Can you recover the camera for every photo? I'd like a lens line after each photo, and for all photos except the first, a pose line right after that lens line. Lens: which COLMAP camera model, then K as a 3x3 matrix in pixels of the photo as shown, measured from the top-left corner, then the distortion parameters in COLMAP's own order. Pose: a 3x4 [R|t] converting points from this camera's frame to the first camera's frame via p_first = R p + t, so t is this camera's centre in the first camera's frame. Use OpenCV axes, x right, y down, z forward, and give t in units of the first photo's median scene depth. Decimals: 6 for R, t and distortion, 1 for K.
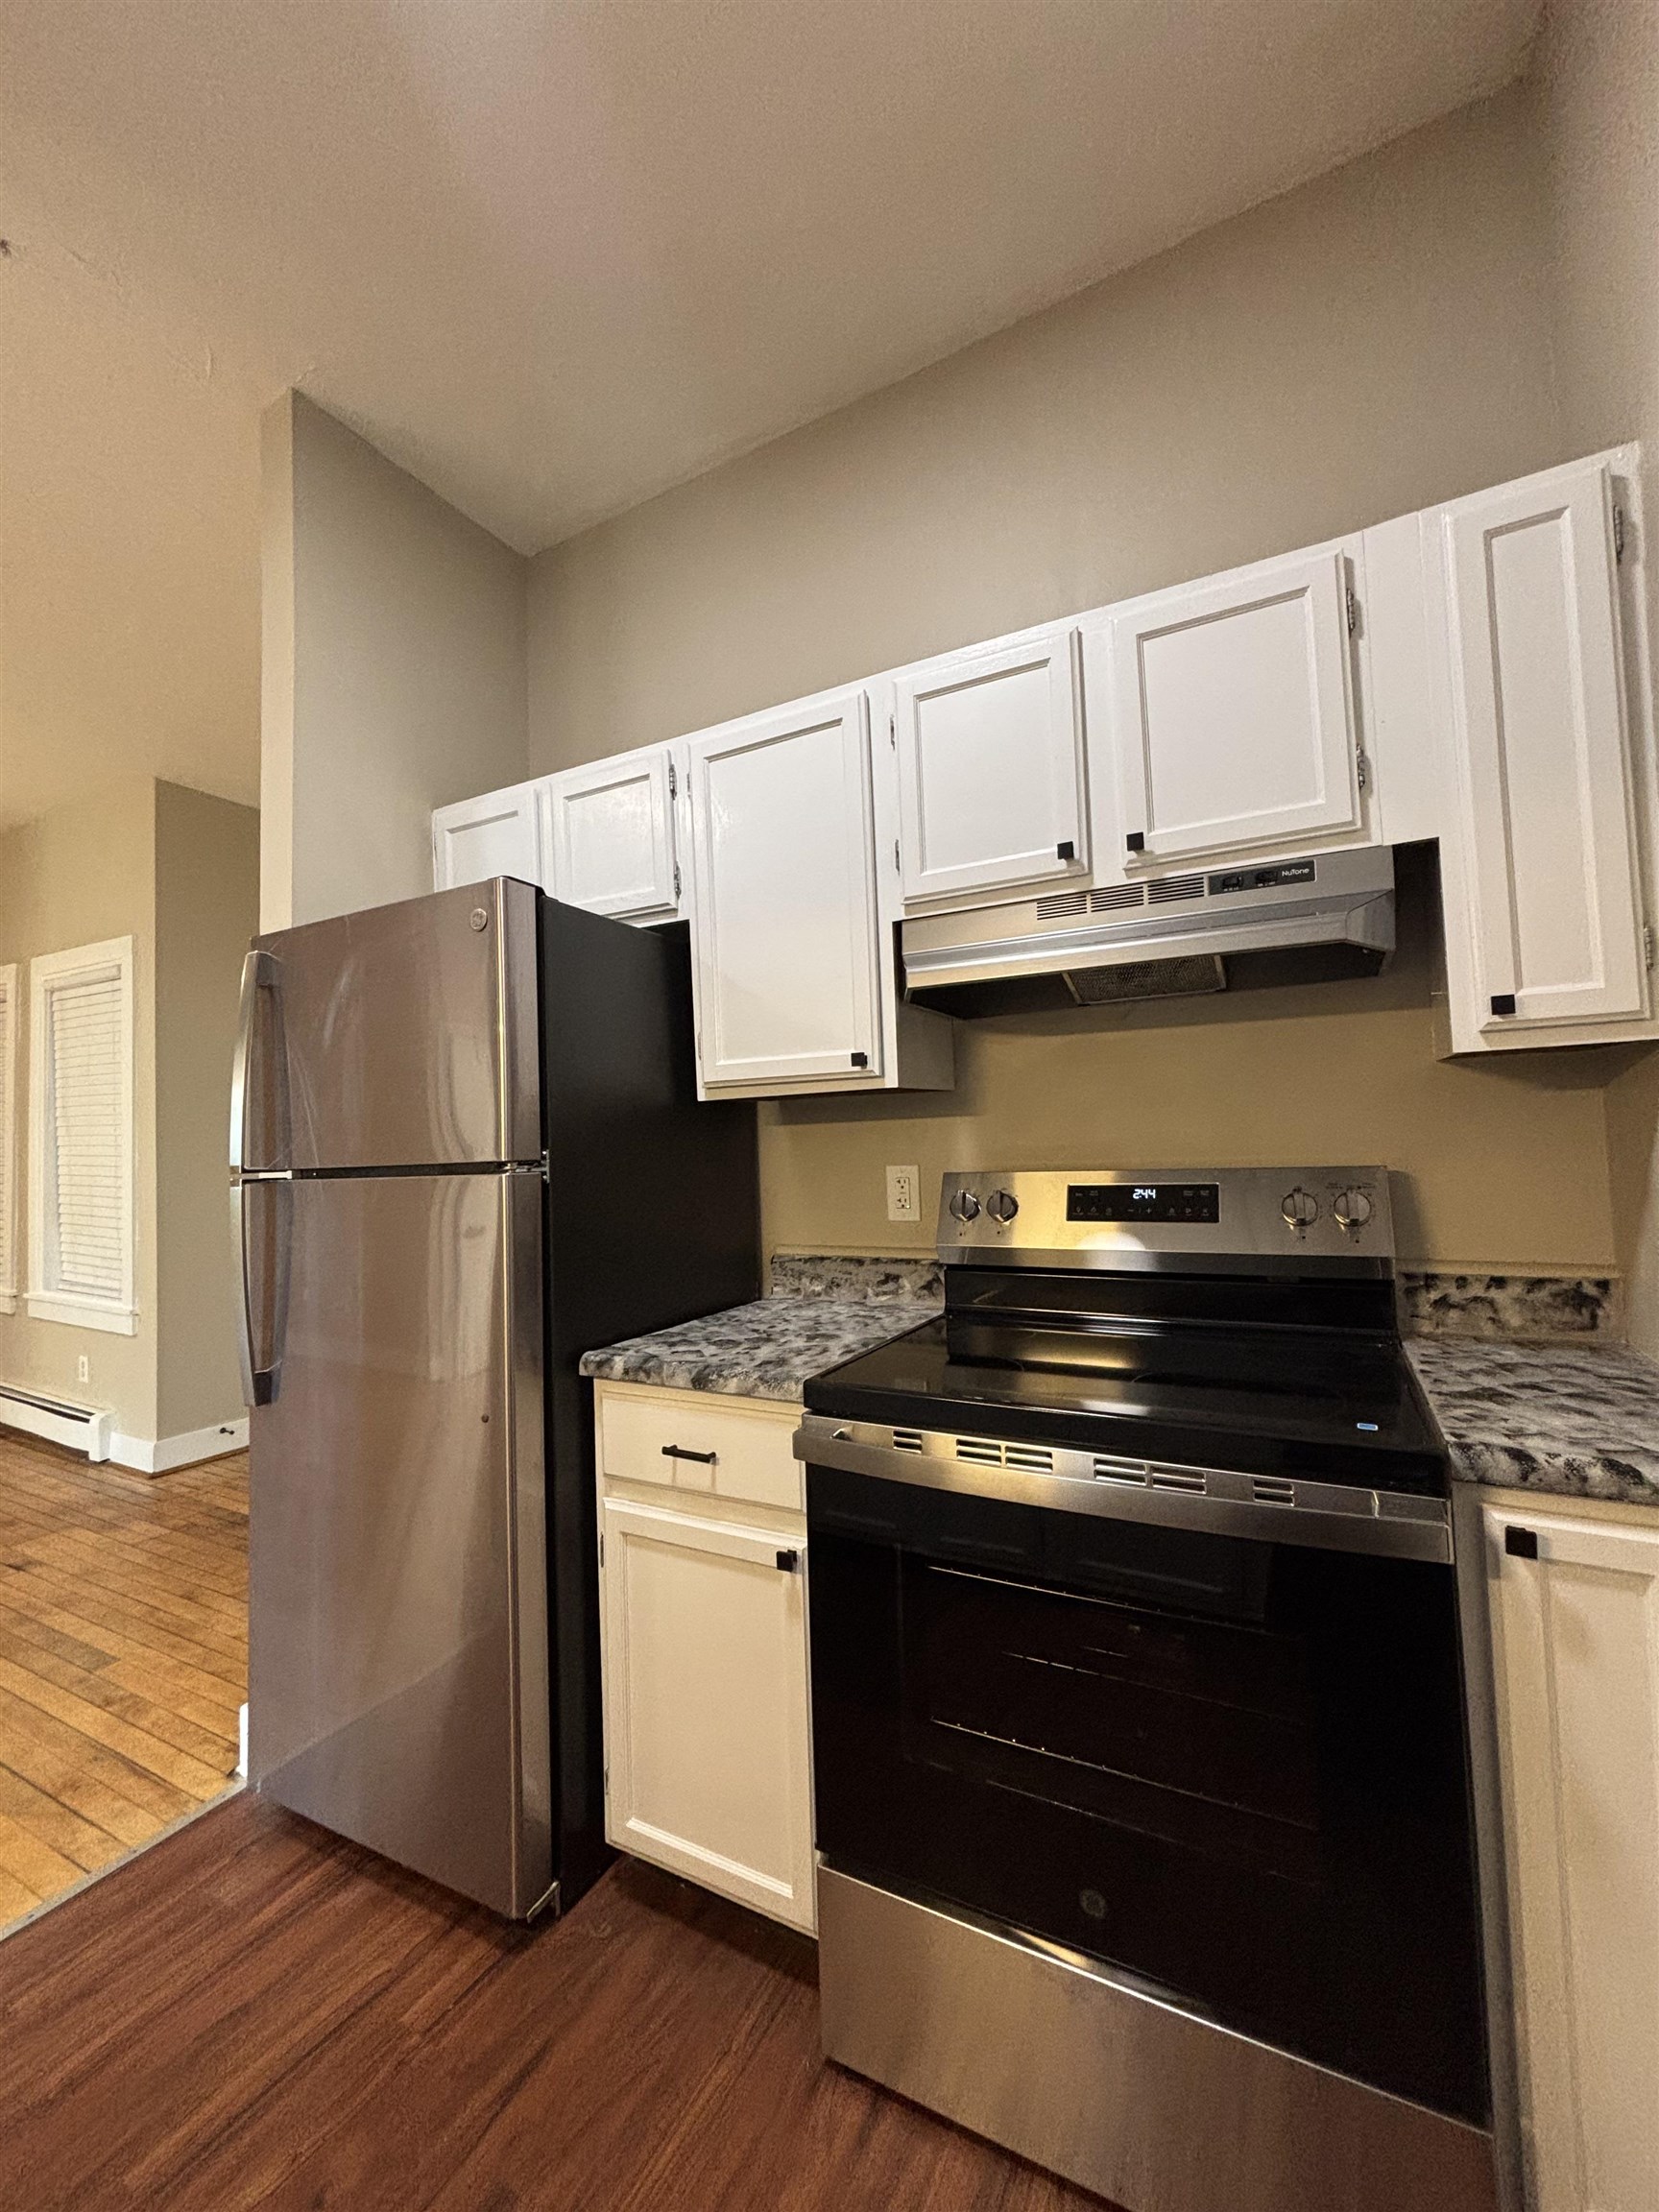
lens RADIAL K [[894.1, 0, 829.5], [0, 894.1, 1106.0], [0, 0, 1]] dist [-0.003244, 0.002713]
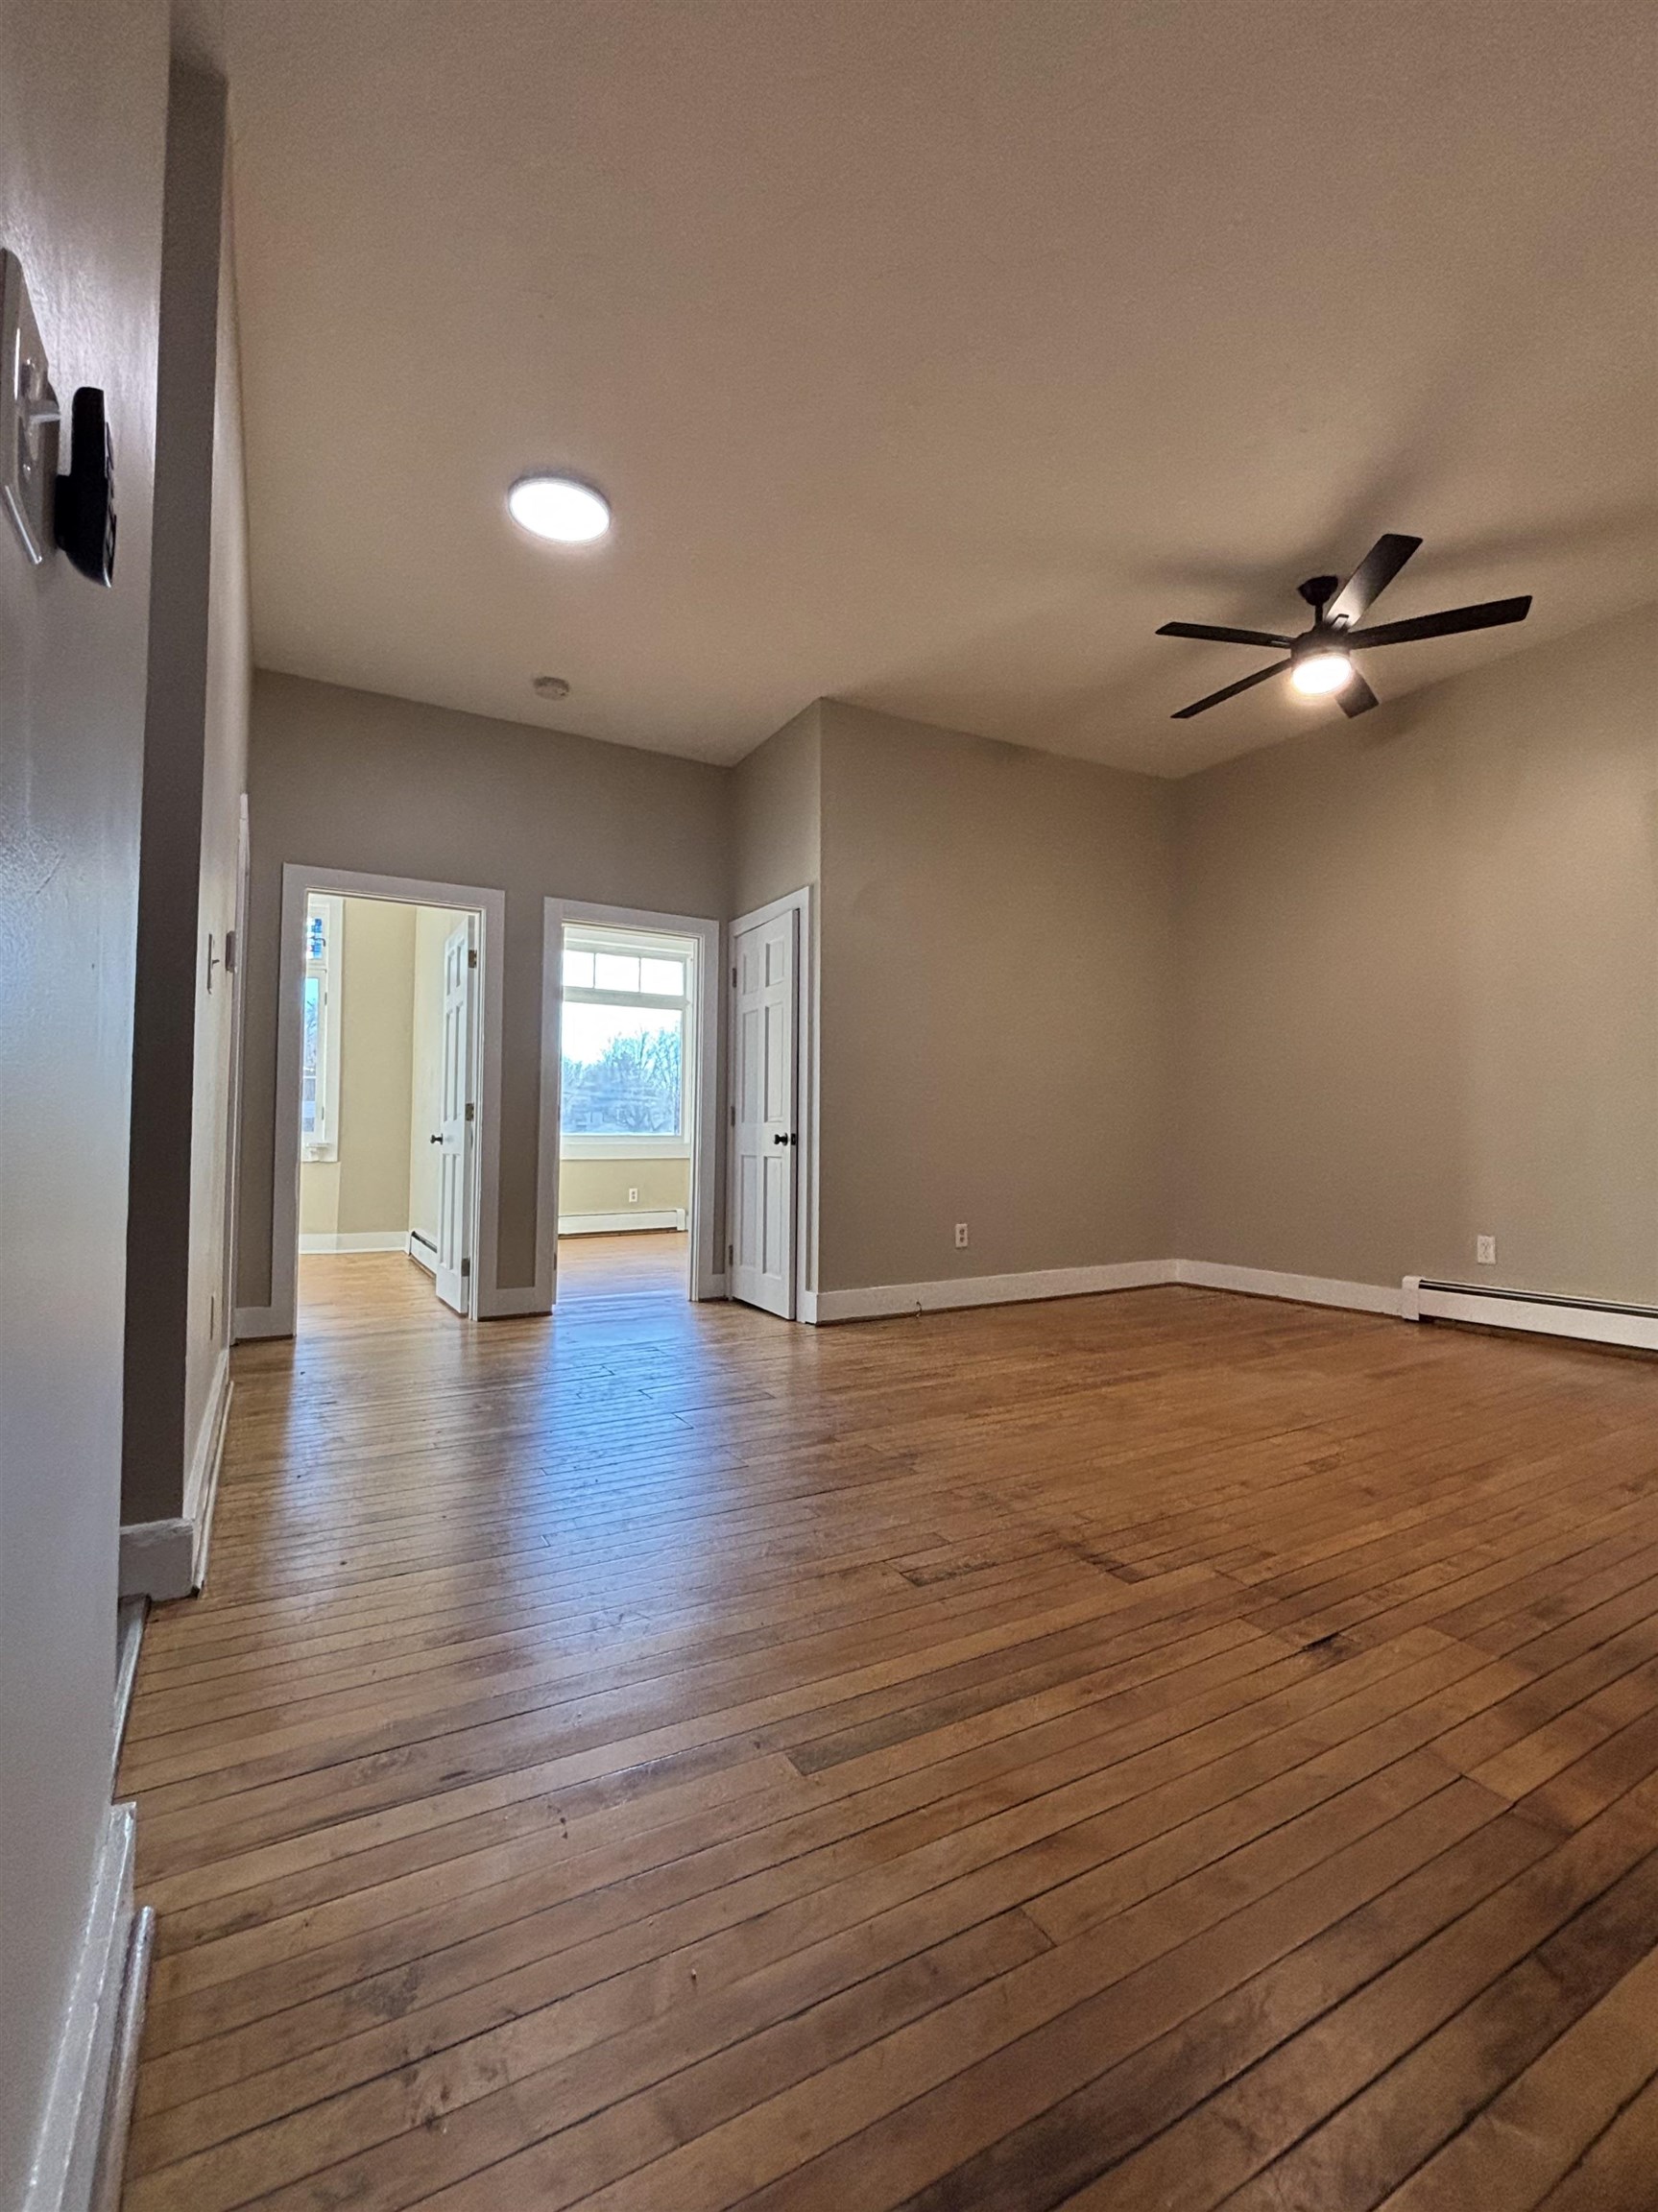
lens RADIAL K [[964.6, 0, 829.0], [0, 964.6, 1106.0], [0, 0, 1]] dist [0.001360, 0.000286]
pose [[-0.522074, -0.006091, -0.852879, -0.219825], [0.049760, 0.998054, -0.037588, 0.173728], [0.851447, -0.062063, -0.520755, 0.951117]]
